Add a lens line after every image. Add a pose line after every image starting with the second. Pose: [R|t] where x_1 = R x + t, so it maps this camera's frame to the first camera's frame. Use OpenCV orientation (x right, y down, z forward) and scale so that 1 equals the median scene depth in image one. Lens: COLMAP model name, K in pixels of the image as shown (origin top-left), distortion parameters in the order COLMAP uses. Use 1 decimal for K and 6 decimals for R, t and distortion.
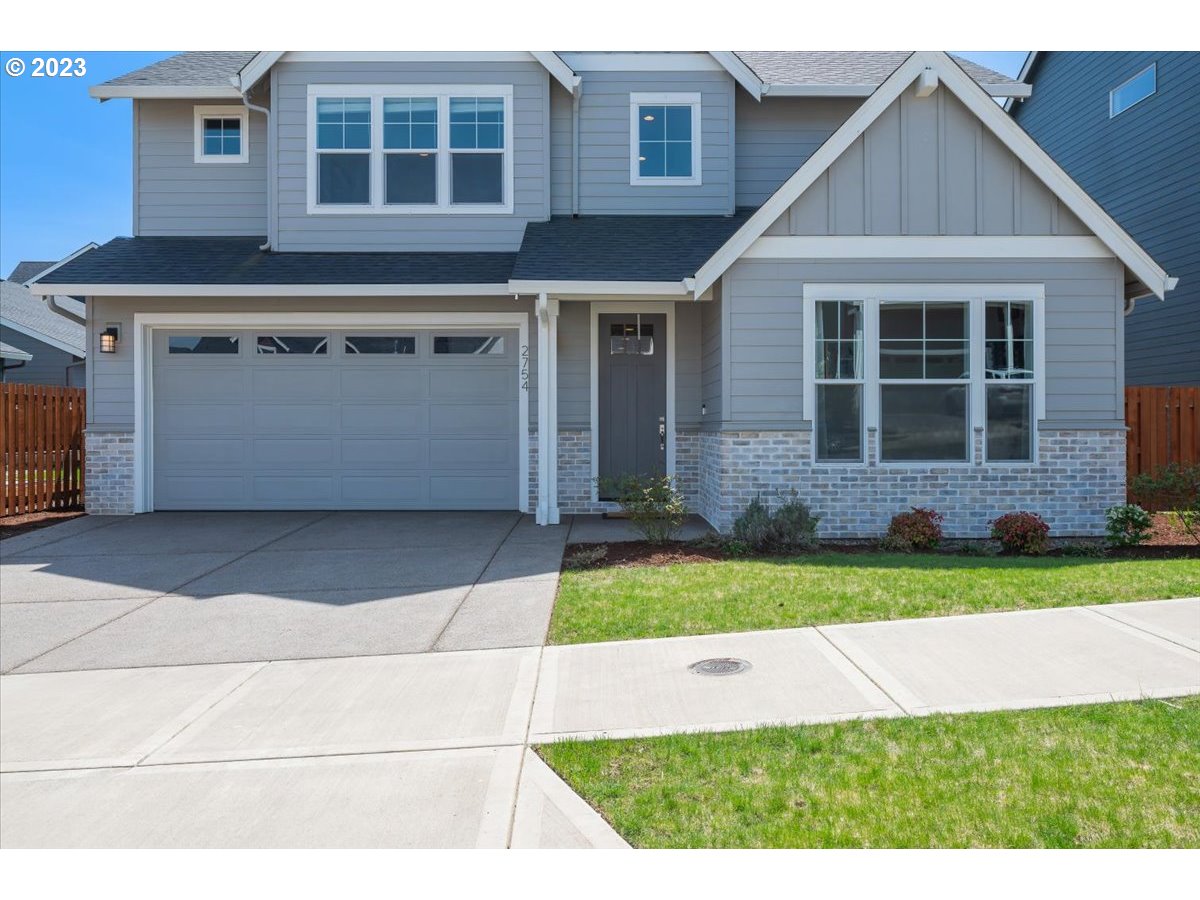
lens RADIAL K [[887.4, 0, 596.6], [0, 887.4, 437.3], [0, 0, 1]] dist [0.001783, 0.000957]
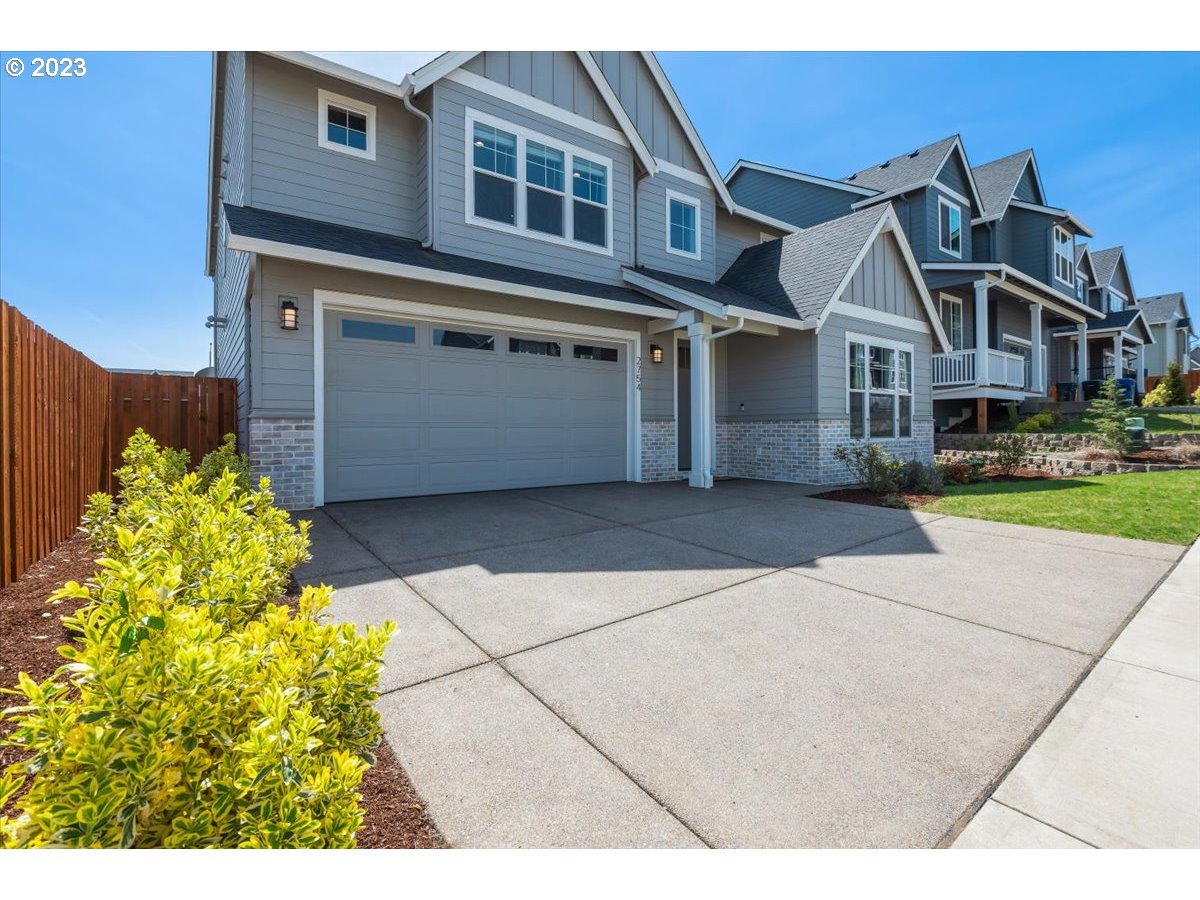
lens RADIAL K [[547.9, 0, 593.9], [0, 547.9, 429.9], [0, 0, 1]] dist [-0.001240, -0.000015]
pose [[0.813412, -0.001756, 0.581685, -0.613889], [0.009109, 0.999911, -0.009720, 0.014137], [-0.581616, 0.013204, 0.813356, 0.370784]]
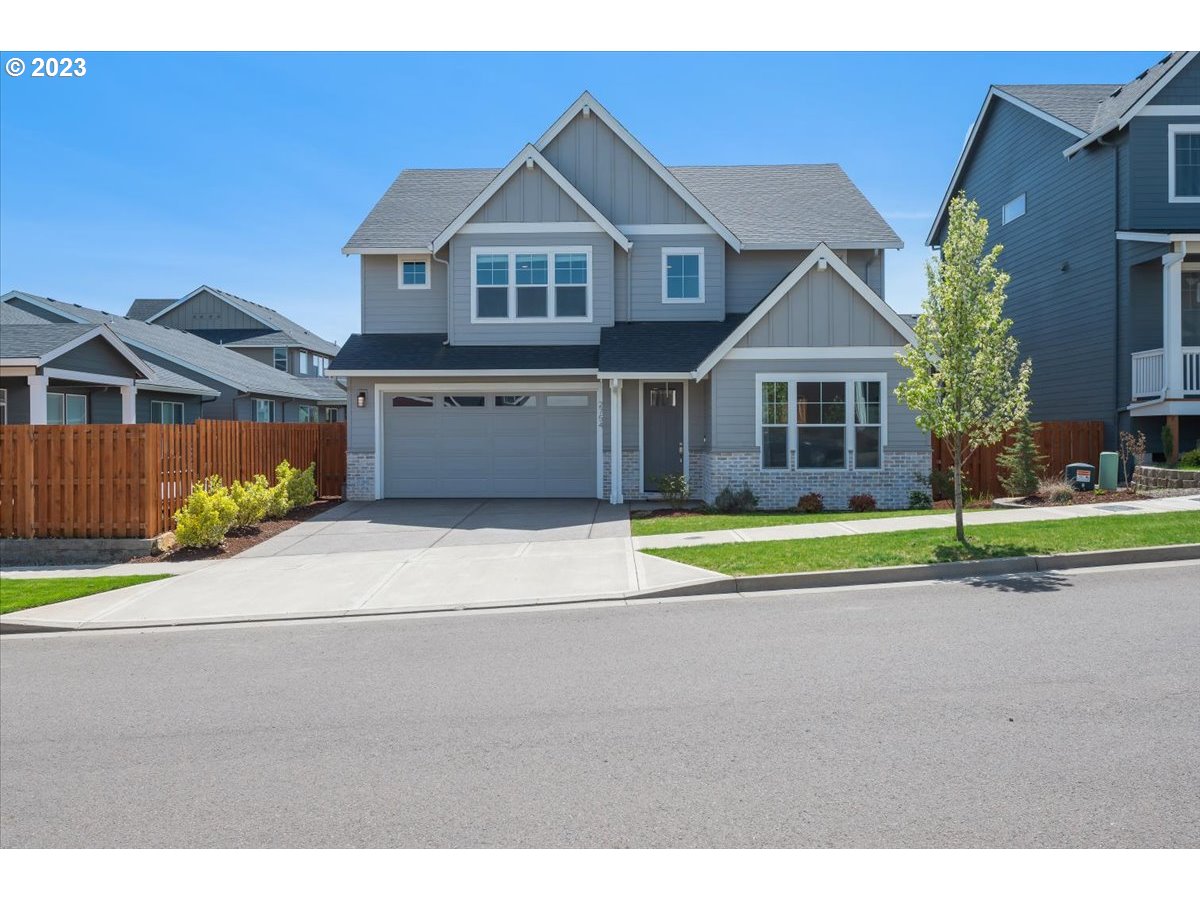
lens RADIAL K [[919.4, 0, 600.0], [0, 919.4, 450.0], [0, 0, 1]] dist [0.004113, 0.000617]
pose [[0.999597, -0.002299, -0.028298, -0.032020], [0.002405, 0.999990, 0.003737, -0.016263], [0.028290, -0.003804, 0.999593, -0.775823]]
